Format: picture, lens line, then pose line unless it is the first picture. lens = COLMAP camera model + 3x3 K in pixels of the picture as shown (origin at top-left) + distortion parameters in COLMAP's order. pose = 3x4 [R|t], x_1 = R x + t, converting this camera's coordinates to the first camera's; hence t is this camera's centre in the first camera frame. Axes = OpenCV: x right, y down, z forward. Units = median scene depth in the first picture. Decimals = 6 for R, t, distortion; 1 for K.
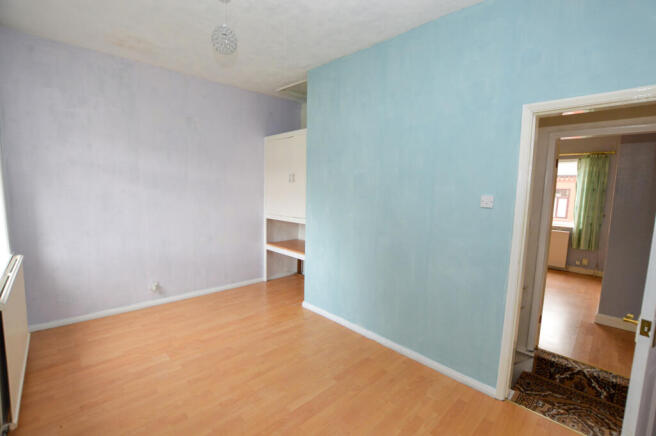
lens RADIAL K [[290.2, 0, 330.9], [0, 290.2, 219.8], [0, 0, 1]] dist [-0.036419, -0.000209]
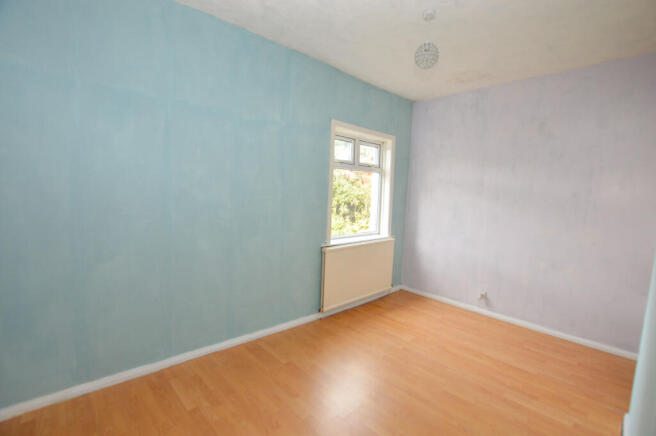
lens RADIAL K [[290.2, 0, 330.9], [0, 290.2, 219.8], [0, 0, 1]] dist [-0.036419, -0.000209]
pose [[-0.020347, 0.064019, -0.997741, 0.509727], [-0.142378, 0.987591, 0.066271, -0.035697], [0.989603, 0.143405, -0.010980, 0.523081]]
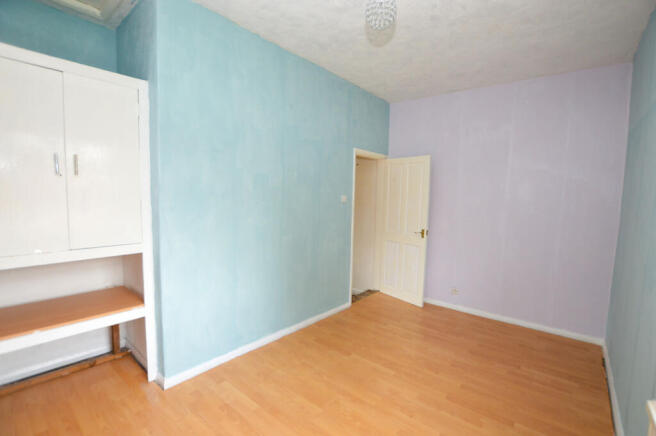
lens RADIAL K [[290.2, 0, 330.9], [0, 290.2, 219.8], [0, 0, 1]] dist [-0.036419, -0.000209]
pose [[-0.086356, -0.114973, 0.989608, -0.846221], [0.075743, 0.989686, 0.121592, -0.114213], [-0.993381, 0.085456, -0.076757, 0.866394]]
